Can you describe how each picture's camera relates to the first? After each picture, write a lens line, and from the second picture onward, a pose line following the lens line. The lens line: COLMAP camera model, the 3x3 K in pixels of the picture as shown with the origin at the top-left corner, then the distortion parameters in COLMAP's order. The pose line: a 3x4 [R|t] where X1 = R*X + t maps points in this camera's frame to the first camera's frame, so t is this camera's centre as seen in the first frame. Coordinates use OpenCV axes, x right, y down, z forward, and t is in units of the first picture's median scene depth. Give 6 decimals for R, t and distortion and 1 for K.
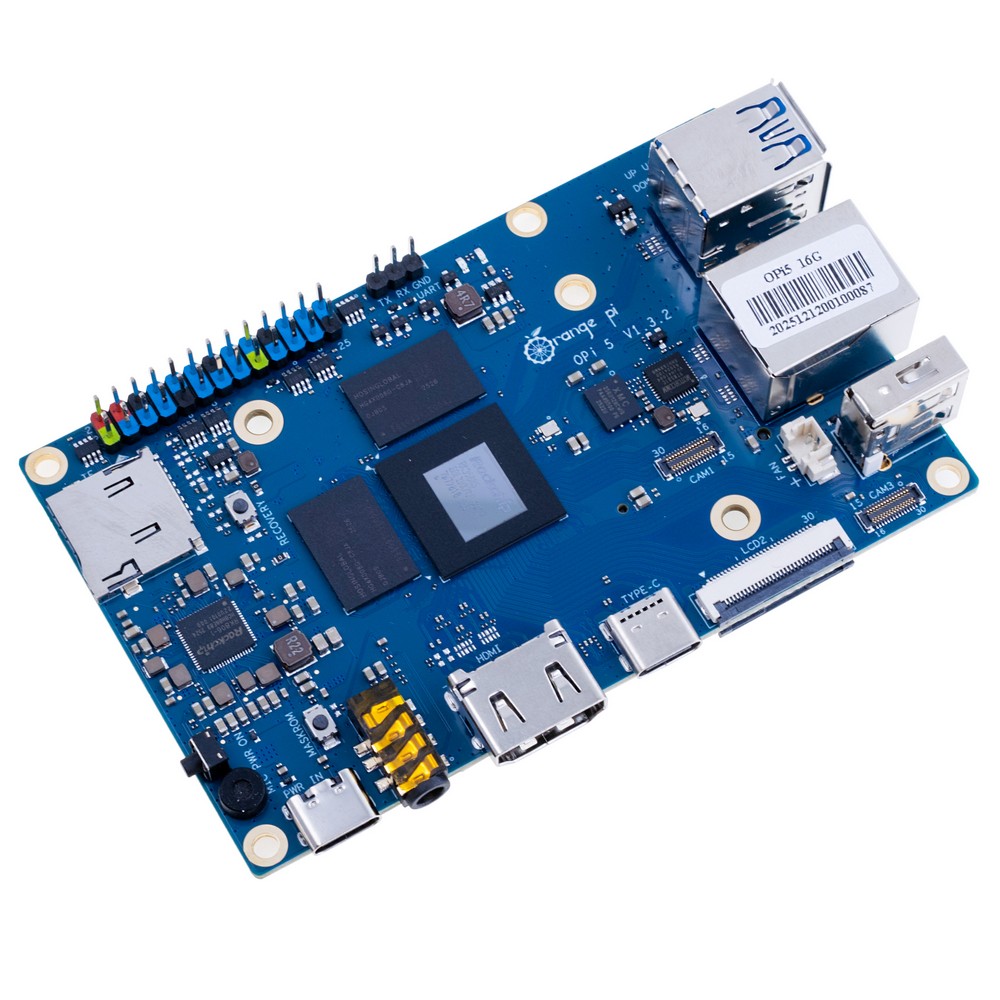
lens RADIAL K [[3346.0, 0, 500.0], [0, 3346.0, 500.0], [0, 0, 1]] dist [0.117594, 1.054788]
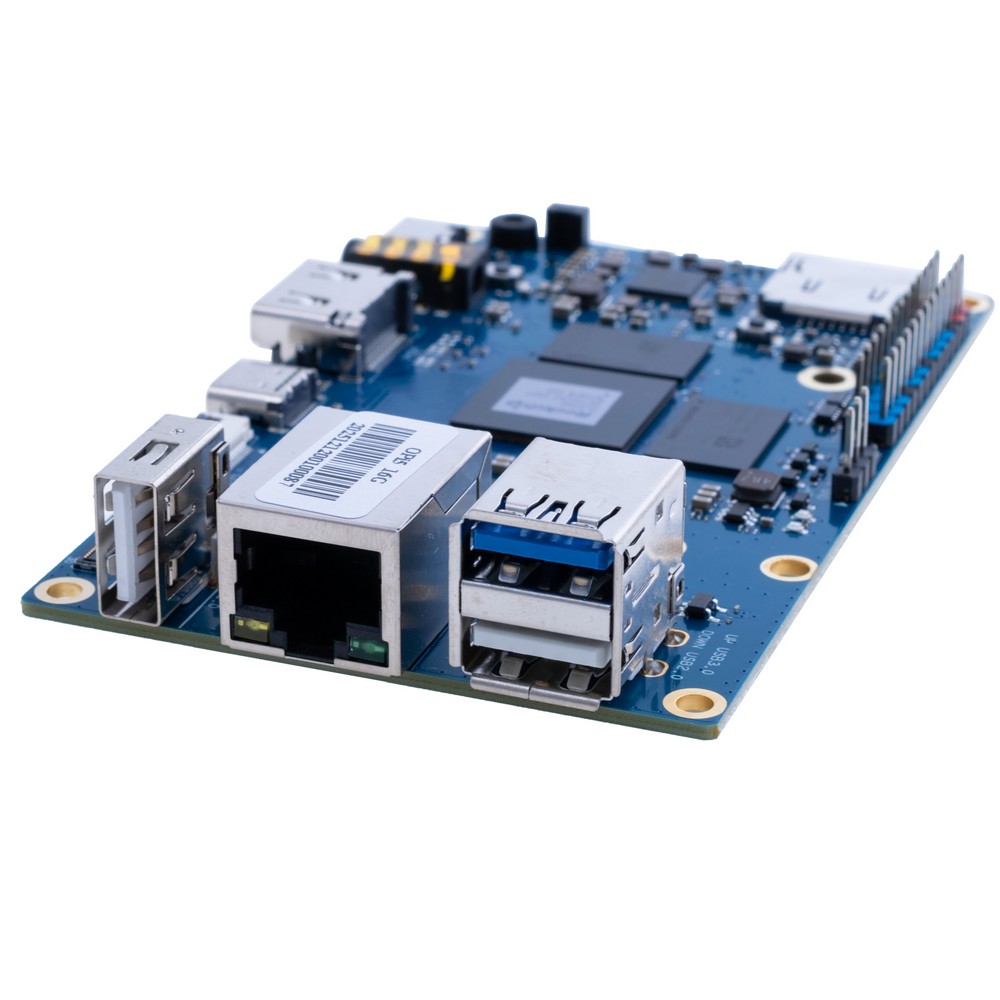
lens RADIAL K [[3346.0, 0, 500.0], [0, 3346.0, 500.0], [0, 0, 1]] dist [0.117594, 1.054788]
pose [[-0.768856, 0.265017, -0.581916, 0.469818], [-0.582902, 0.083596, 0.808231, -0.632354], [0.262841, 0.960613, 0.090206, 0.951059]]
